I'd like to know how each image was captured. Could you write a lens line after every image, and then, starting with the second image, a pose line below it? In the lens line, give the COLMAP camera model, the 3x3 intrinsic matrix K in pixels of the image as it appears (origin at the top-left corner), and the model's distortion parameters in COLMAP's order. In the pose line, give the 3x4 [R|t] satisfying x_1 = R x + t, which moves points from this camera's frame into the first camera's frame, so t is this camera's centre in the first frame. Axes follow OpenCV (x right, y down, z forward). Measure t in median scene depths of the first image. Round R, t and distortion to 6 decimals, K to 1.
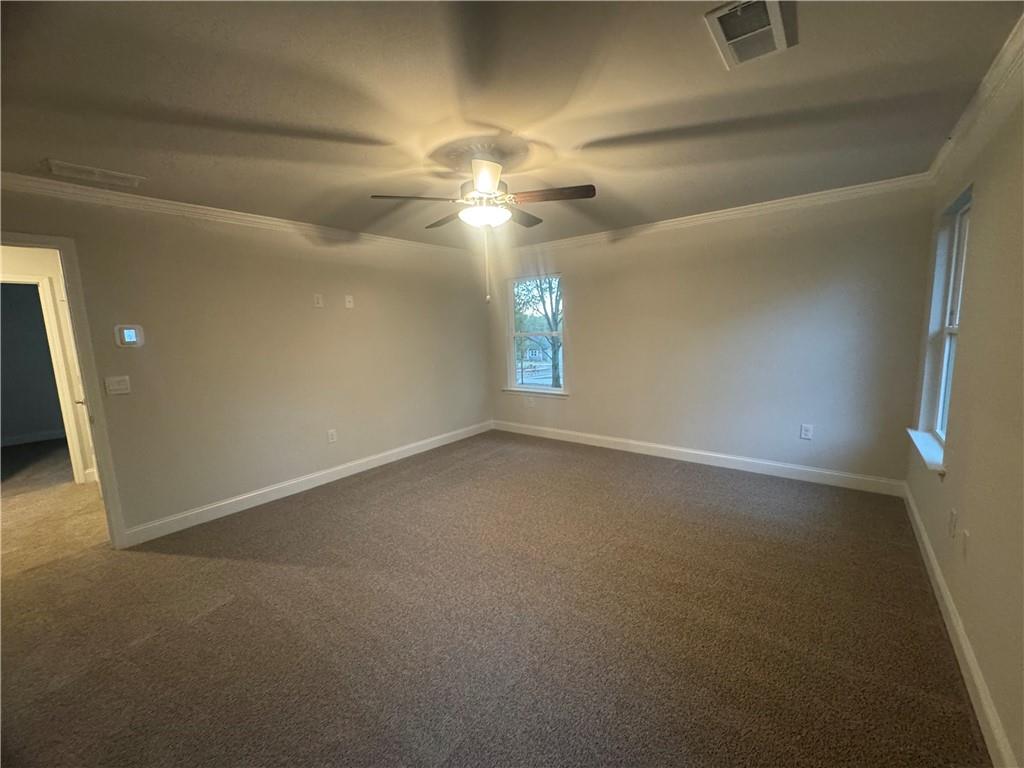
lens RADIAL K [[410.9, 0, 512.0], [0, 410.9, 384.0], [0, 0, 1]] dist [-0.011386, 0.003665]
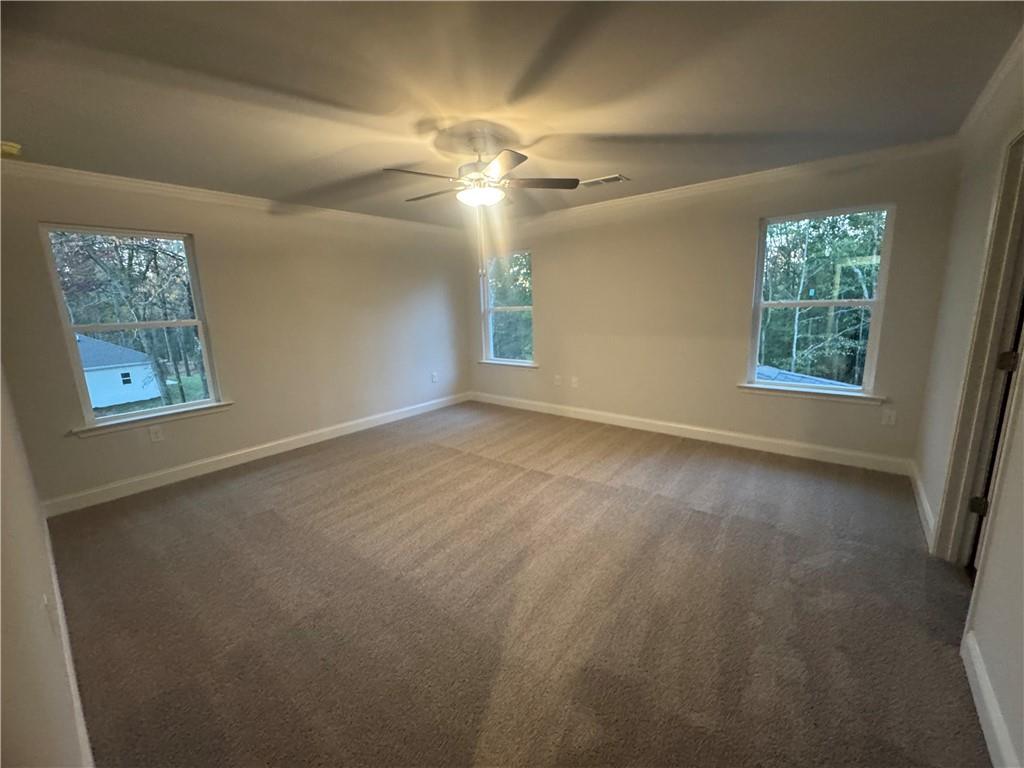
lens RADIAL K [[410.9, 0, 512.0], [0, 410.9, 384.0], [0, 0, 1]] dist [-0.011386, 0.003665]
pose [[0.021479, -0.163893, 0.986244, -1.170660], [0.167760, 0.973076, 0.158051, -0.079737], [-0.985594, 0.162057, 0.048396, 0.907569]]
